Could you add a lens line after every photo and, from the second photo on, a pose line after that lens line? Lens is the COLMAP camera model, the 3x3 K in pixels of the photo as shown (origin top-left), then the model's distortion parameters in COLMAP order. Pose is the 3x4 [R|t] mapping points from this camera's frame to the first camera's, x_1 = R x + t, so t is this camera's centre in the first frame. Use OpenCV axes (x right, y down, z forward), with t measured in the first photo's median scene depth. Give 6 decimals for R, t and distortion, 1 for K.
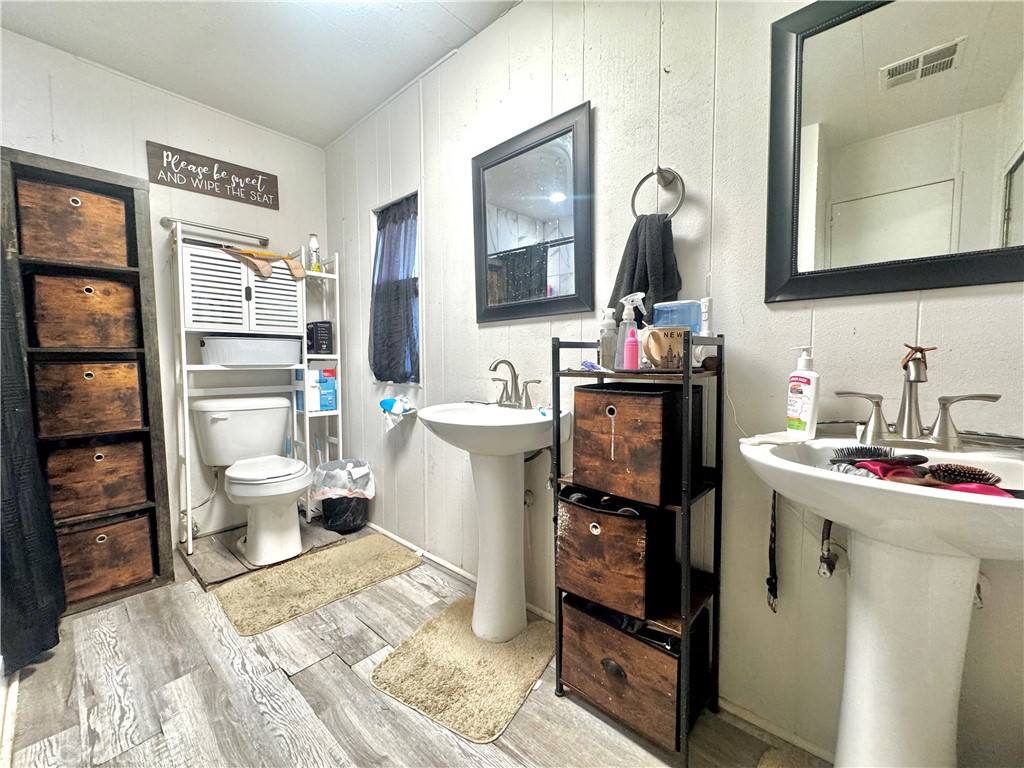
lens RADIAL K [[409.9, 0, 512.0], [0, 409.9, 384.0], [0, 0, 1]] dist [-0.005577, 0.000342]
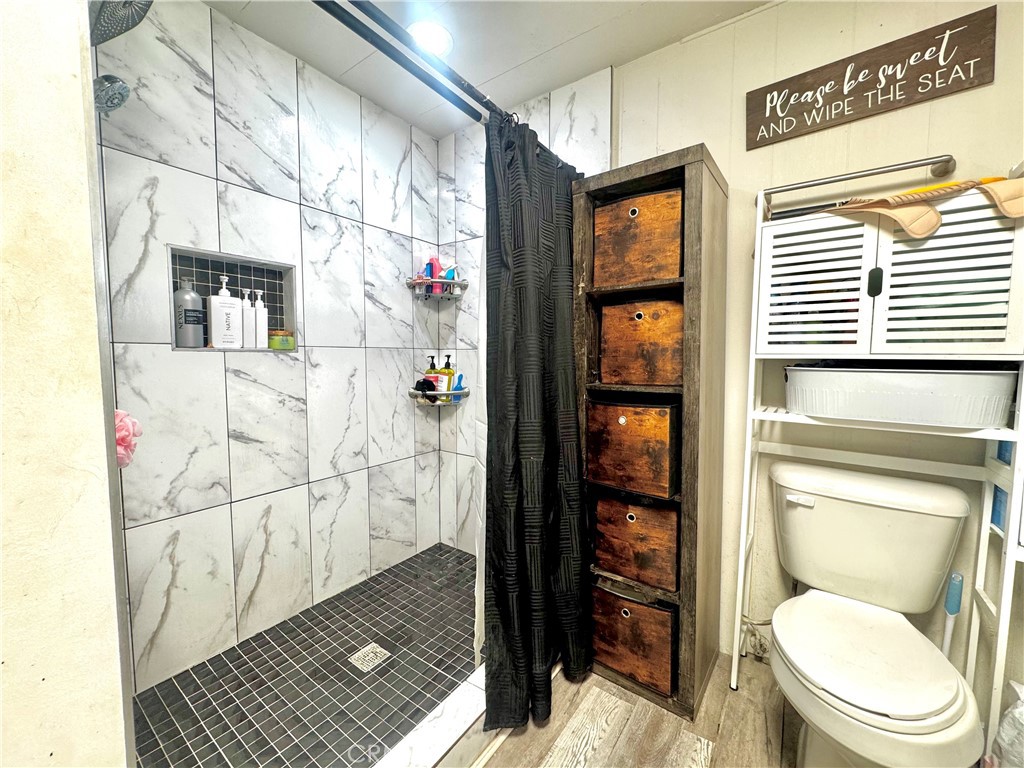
lens RADIAL K [[409.9, 0, 512.0], [0, 409.9, 384.0], [0, 0, 1]] dist [-0.005577, 0.000342]
pose [[0.098585, 0.064924, -0.993008, -0.212145], [-0.064268, 0.996202, 0.058753, -0.115032], [0.993051, 0.058026, 0.102384, 0.612931]]
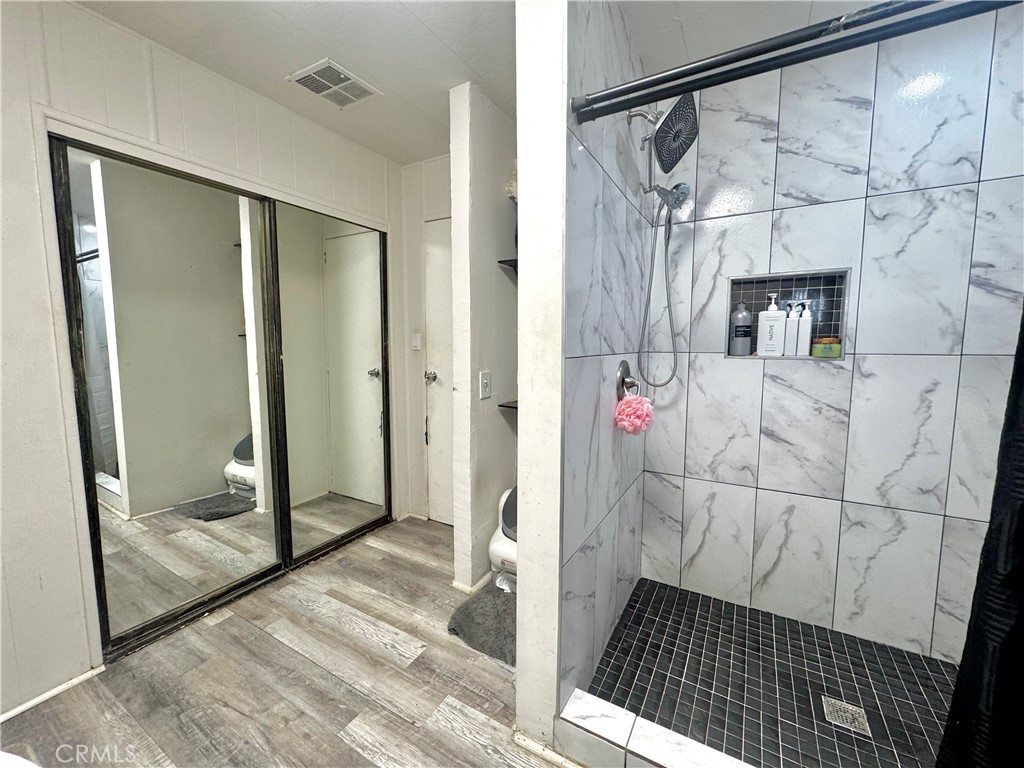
lens RADIAL K [[409.9, 0, 512.0], [0, 409.9, 384.0], [0, 0, 1]] dist [-0.005577, 0.000342]
pose [[-0.981049, 0.017131, -0.193000, -0.323940], [-0.013734, 0.987430, 0.157457, -0.179022], [0.193272, 0.157124, -0.968482, 0.938084]]
